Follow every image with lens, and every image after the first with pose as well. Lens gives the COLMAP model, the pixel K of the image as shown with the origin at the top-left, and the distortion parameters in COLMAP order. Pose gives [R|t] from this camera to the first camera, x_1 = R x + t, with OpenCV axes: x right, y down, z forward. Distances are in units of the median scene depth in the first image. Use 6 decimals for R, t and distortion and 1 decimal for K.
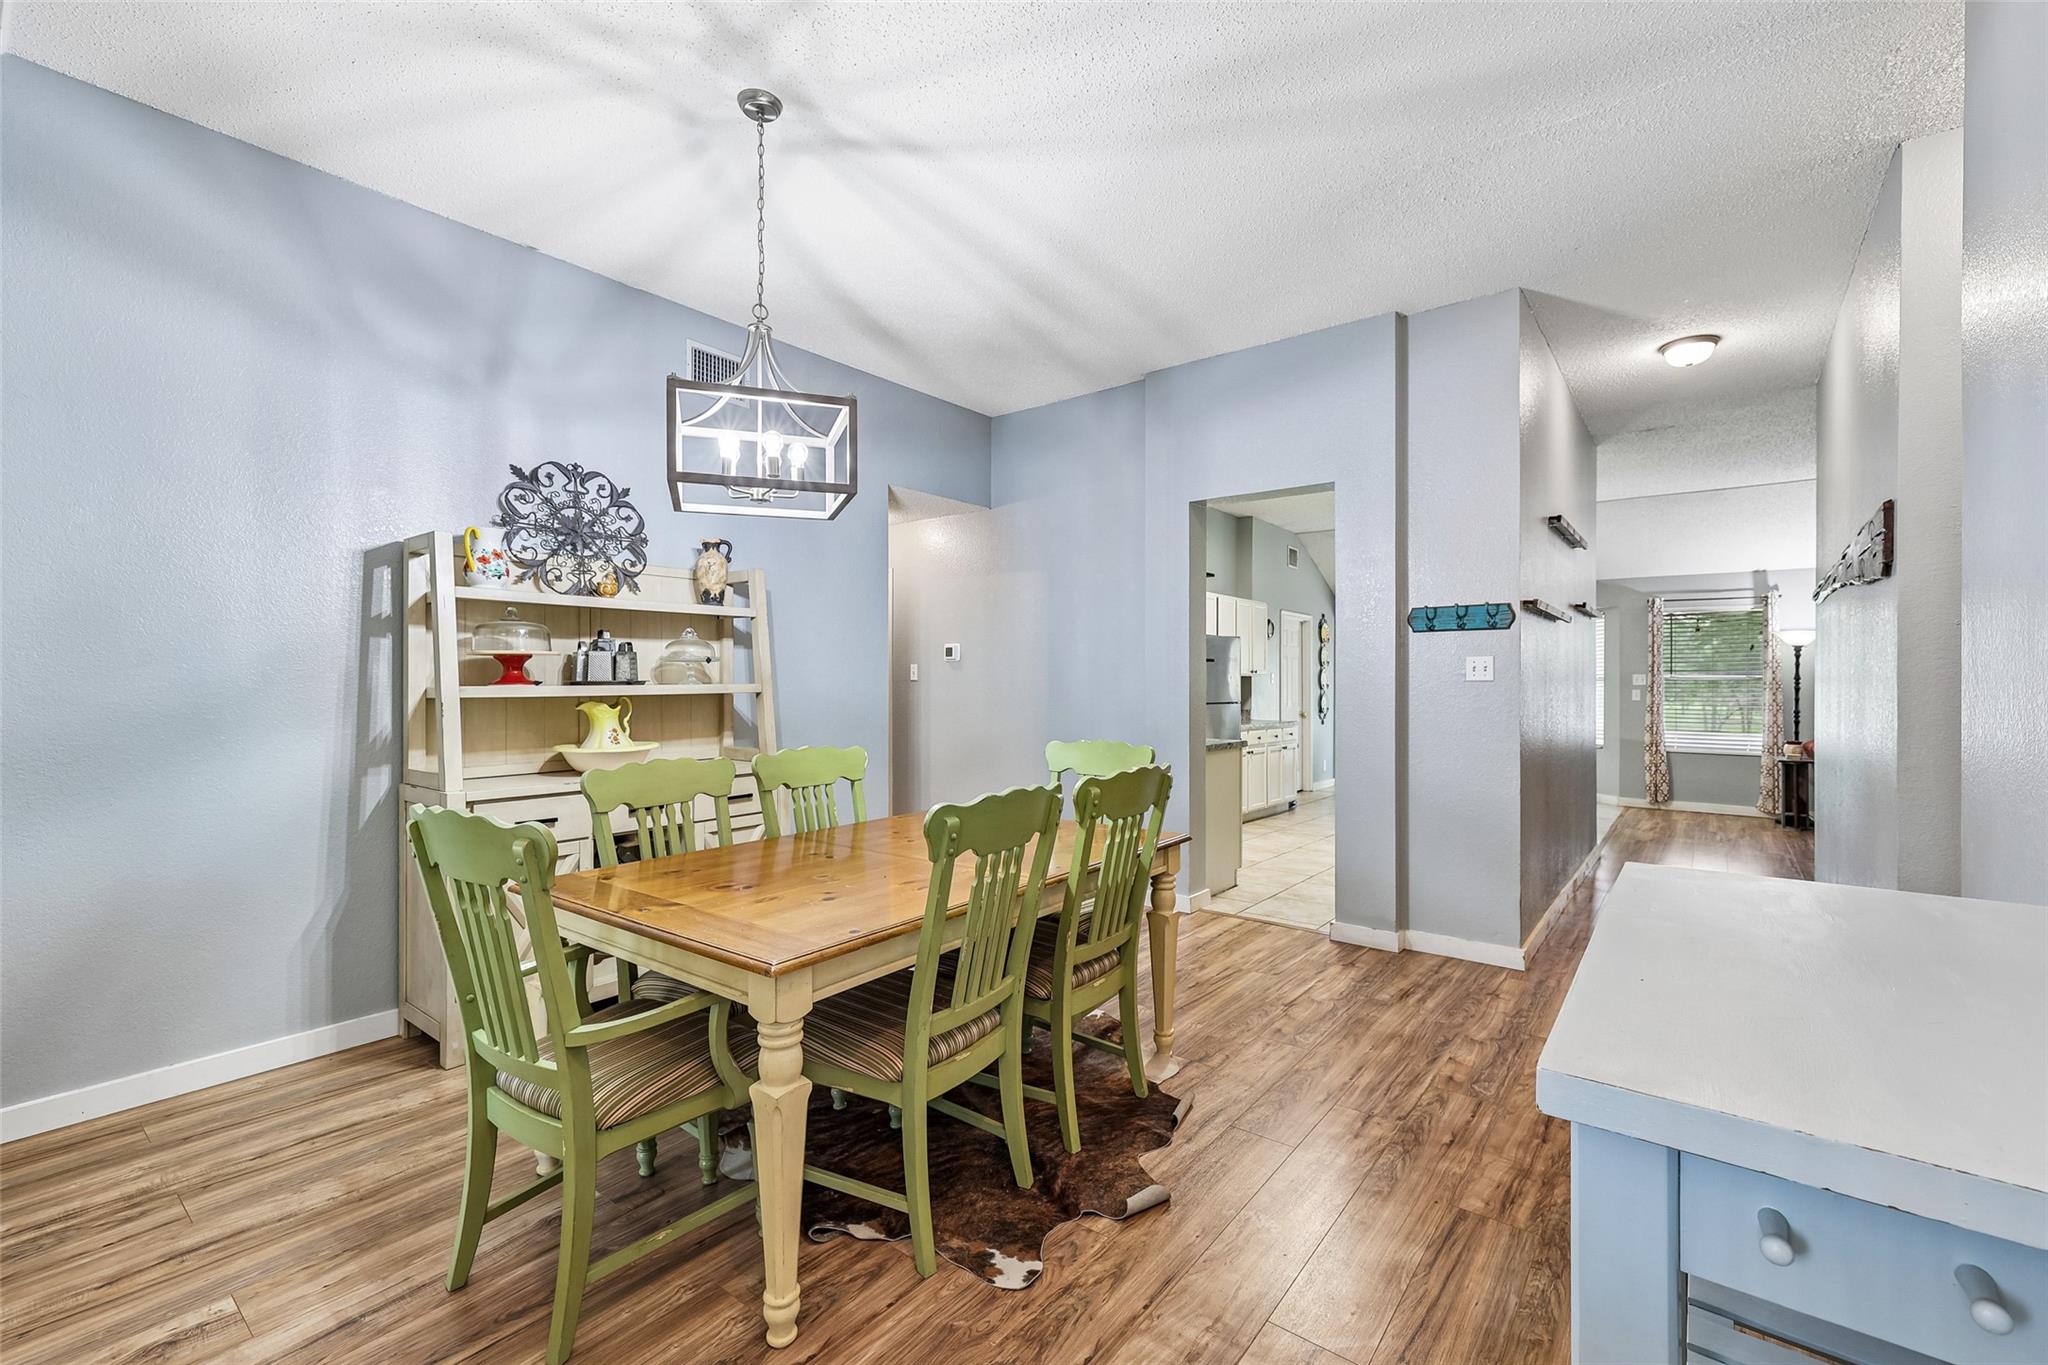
lens RADIAL K [[867.0, 0, 1024.0], [0, 867.0, 682.5], [0, 0, 1]] dist [0.008447, -0.000141]
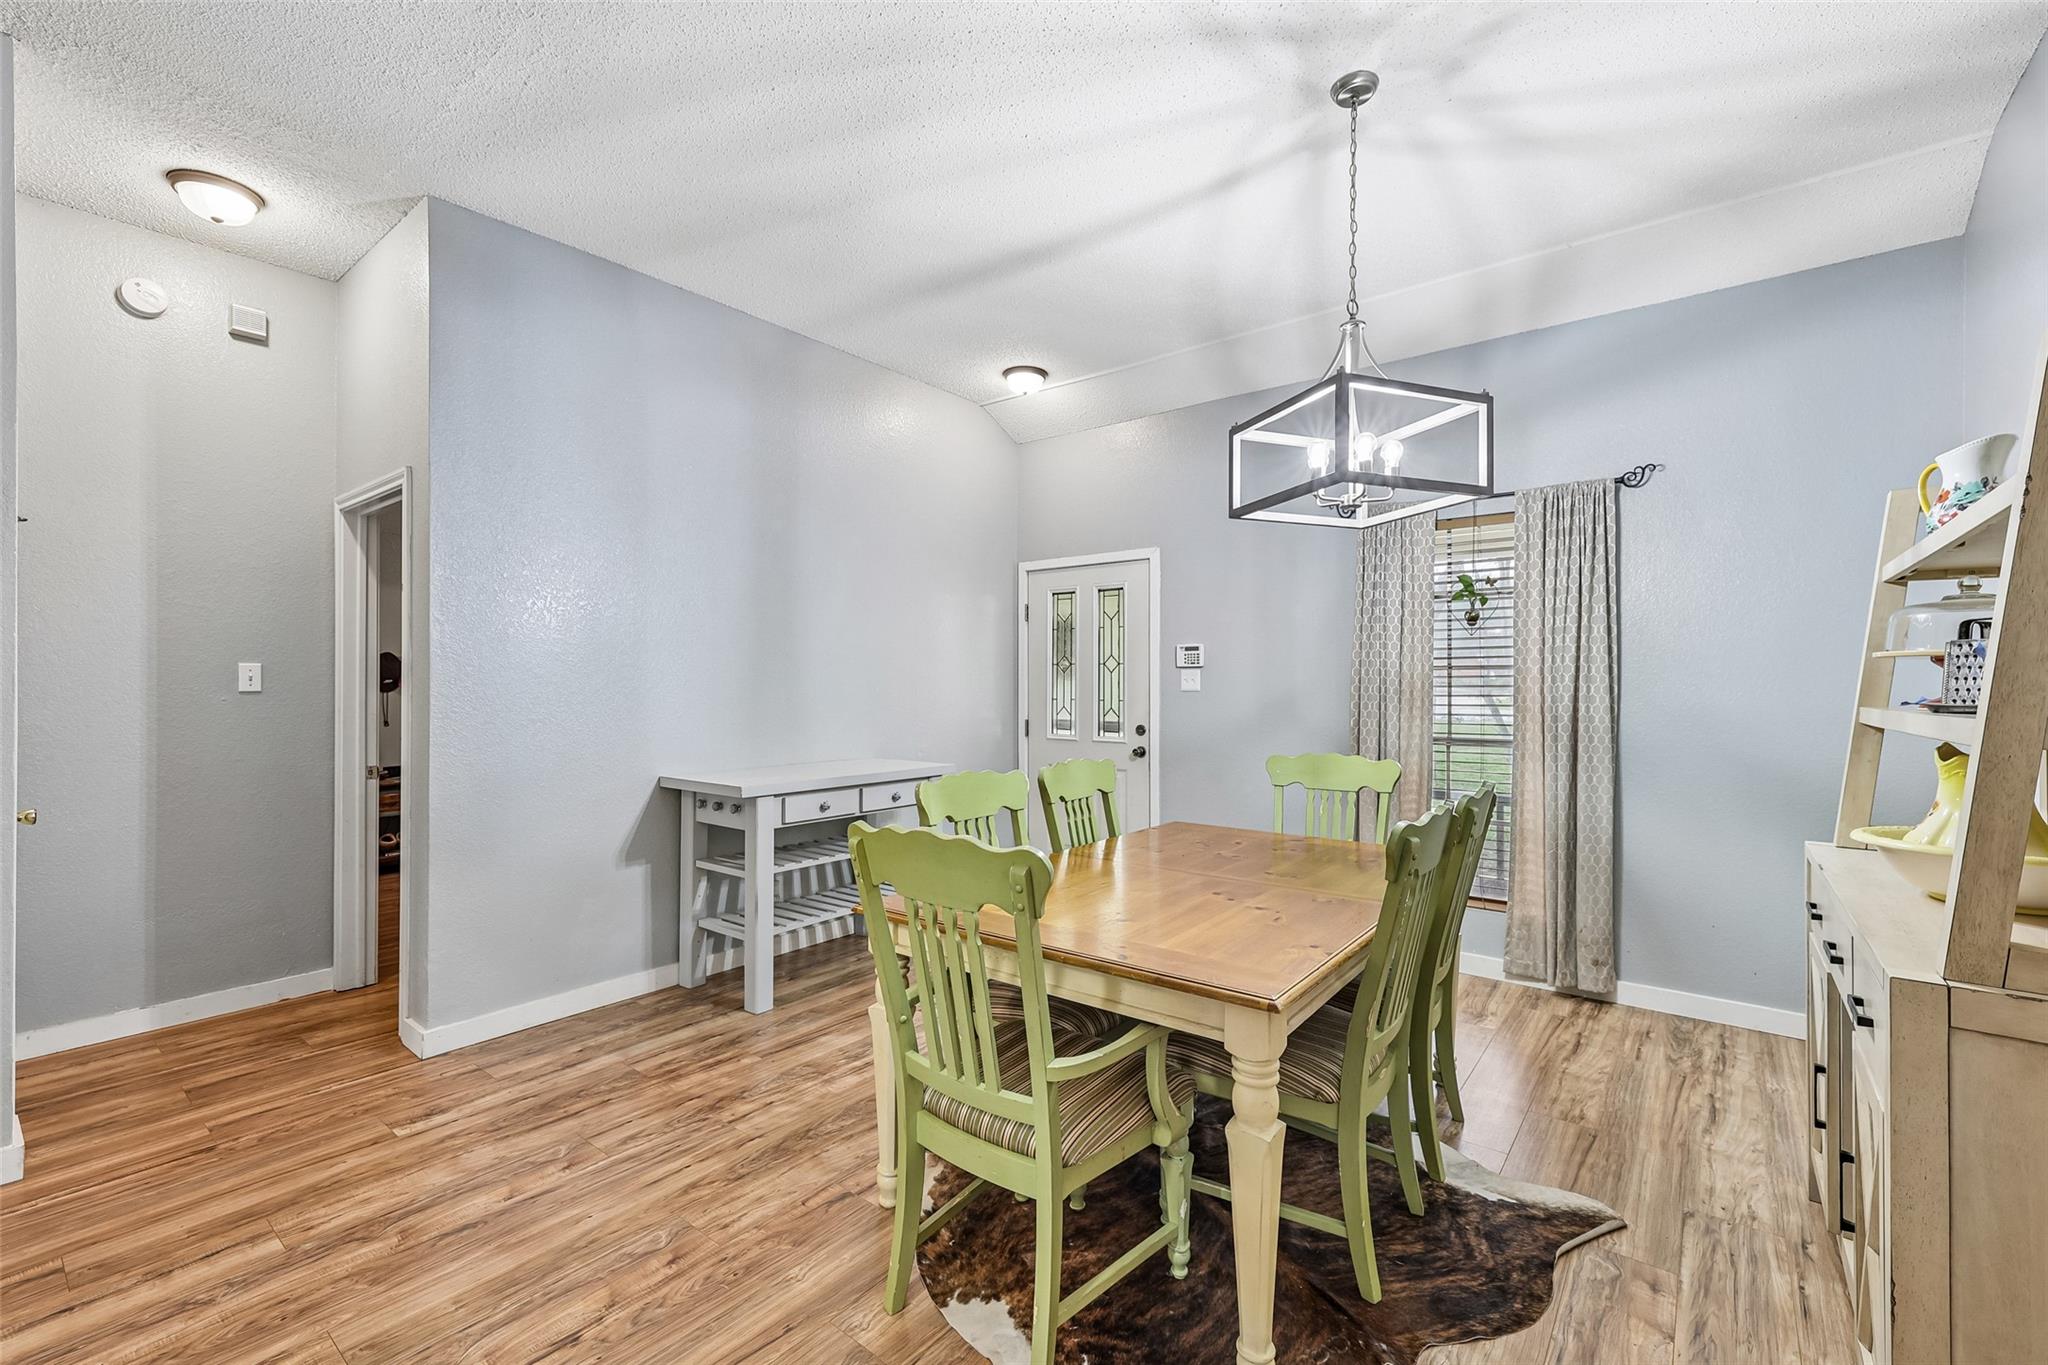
lens RADIAL K [[867.0, 0, 1024.0], [0, 867.0, 682.5], [0, 0, 1]] dist [0.008447, -0.000141]
pose [[-0.999990, -0.002847, 0.003315, 0.051307], [-0.002846, 0.999996, 0.000248, -0.015110], [-0.003316, 0.000239, -0.999994, 1.938921]]
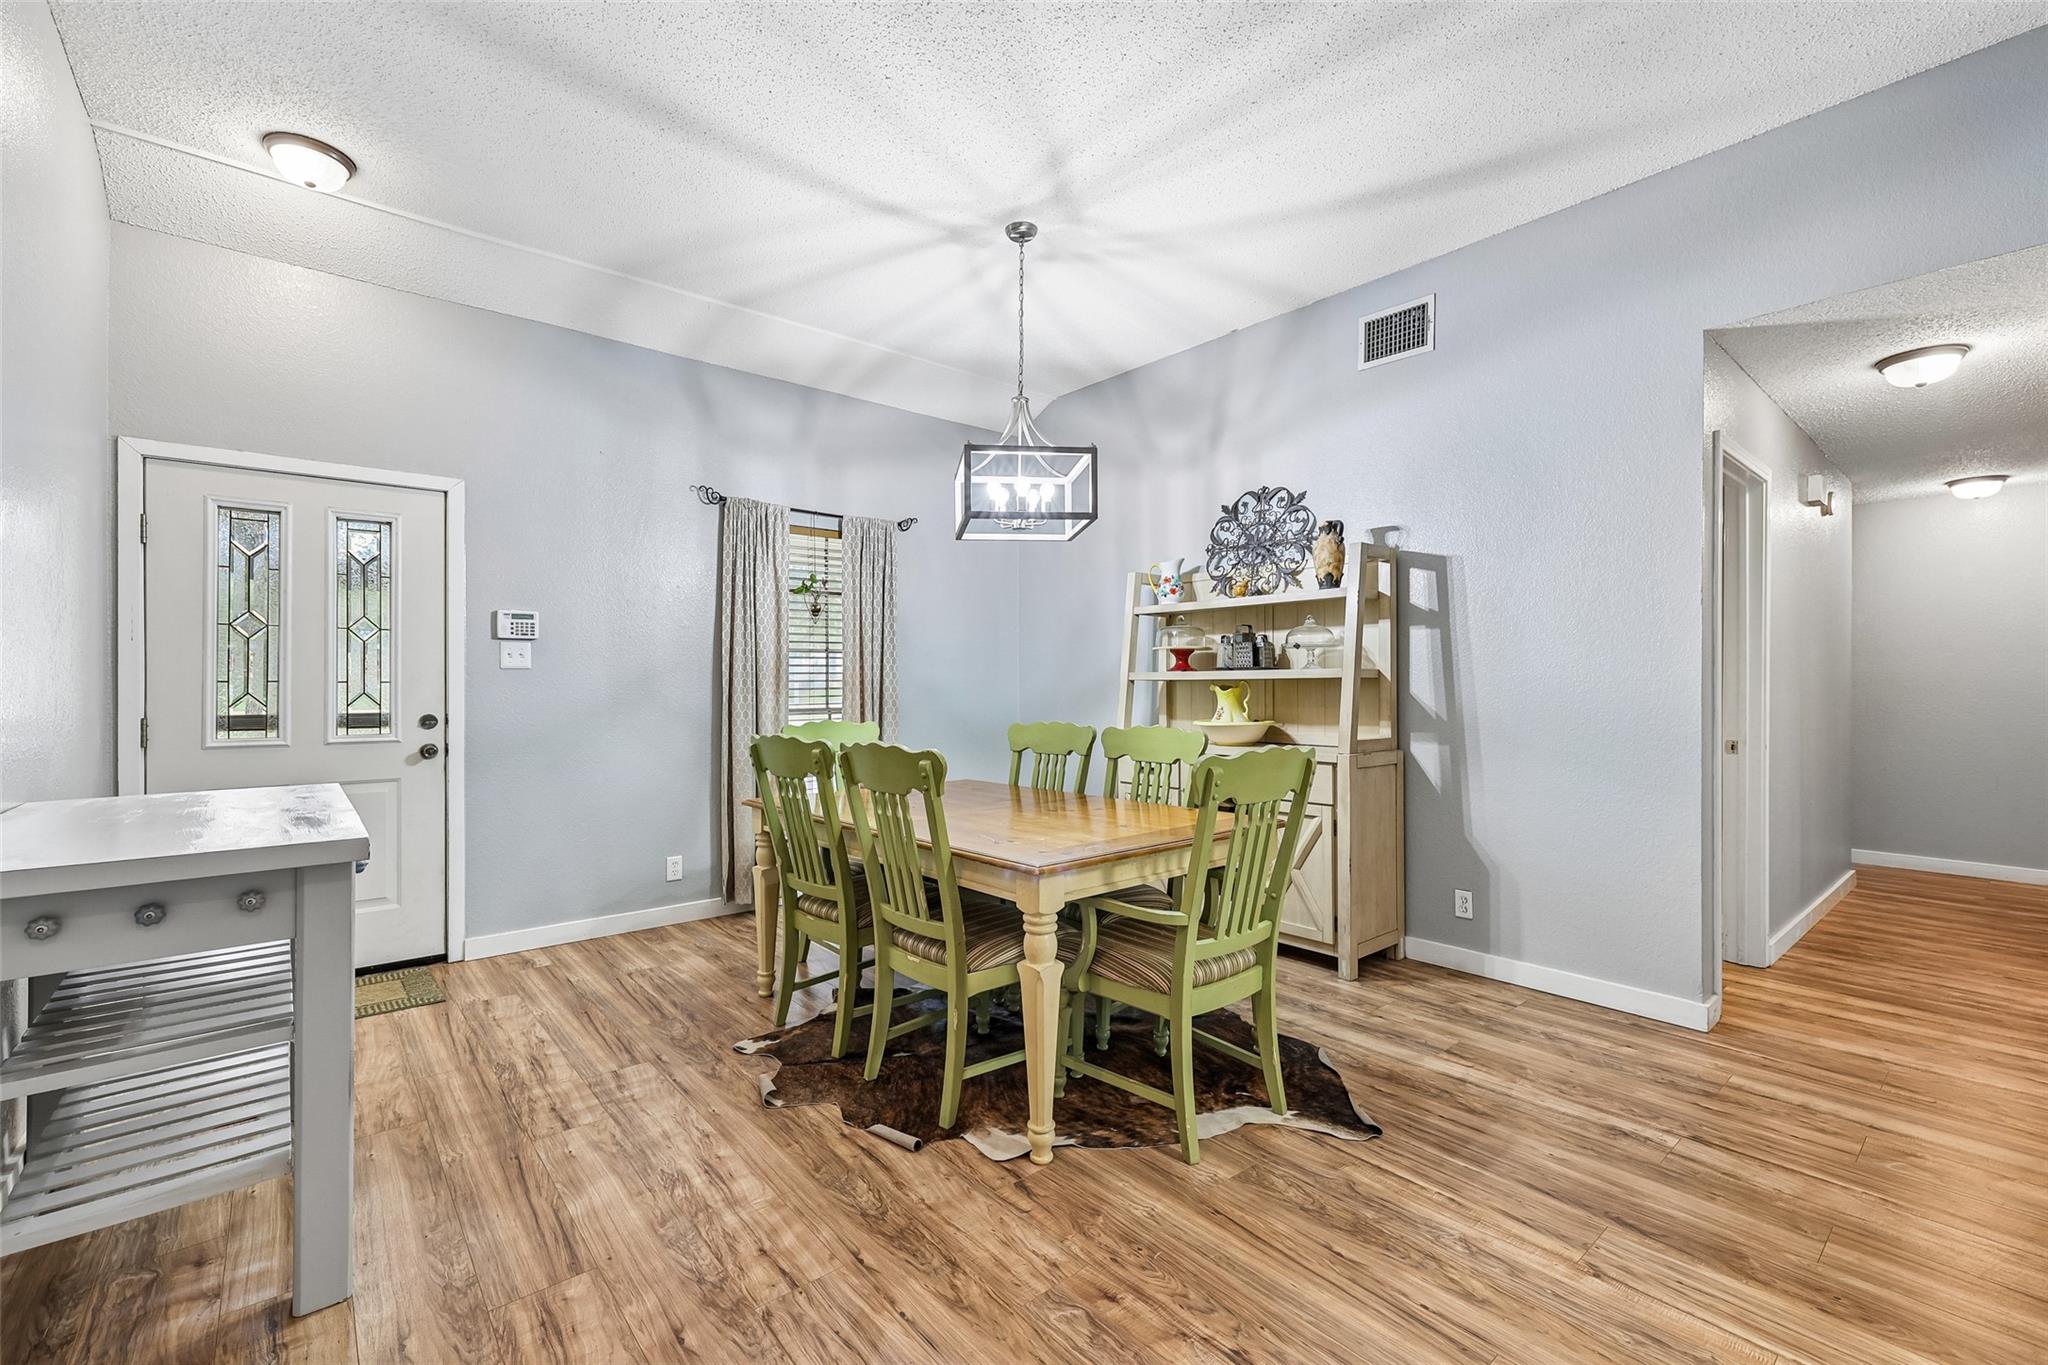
lens RADIAL K [[863.5, 0, 1032.3], [0, 863.5, 687.9], [0, 0, 1]] dist [0.003547, 0.000586]
pose [[-0.191261, 0.004315, -0.981530, 0.984536], [-0.000715, 0.999989, 0.004536, 0.027689], [0.981539, 0.001570, -0.191256, 1.261562]]
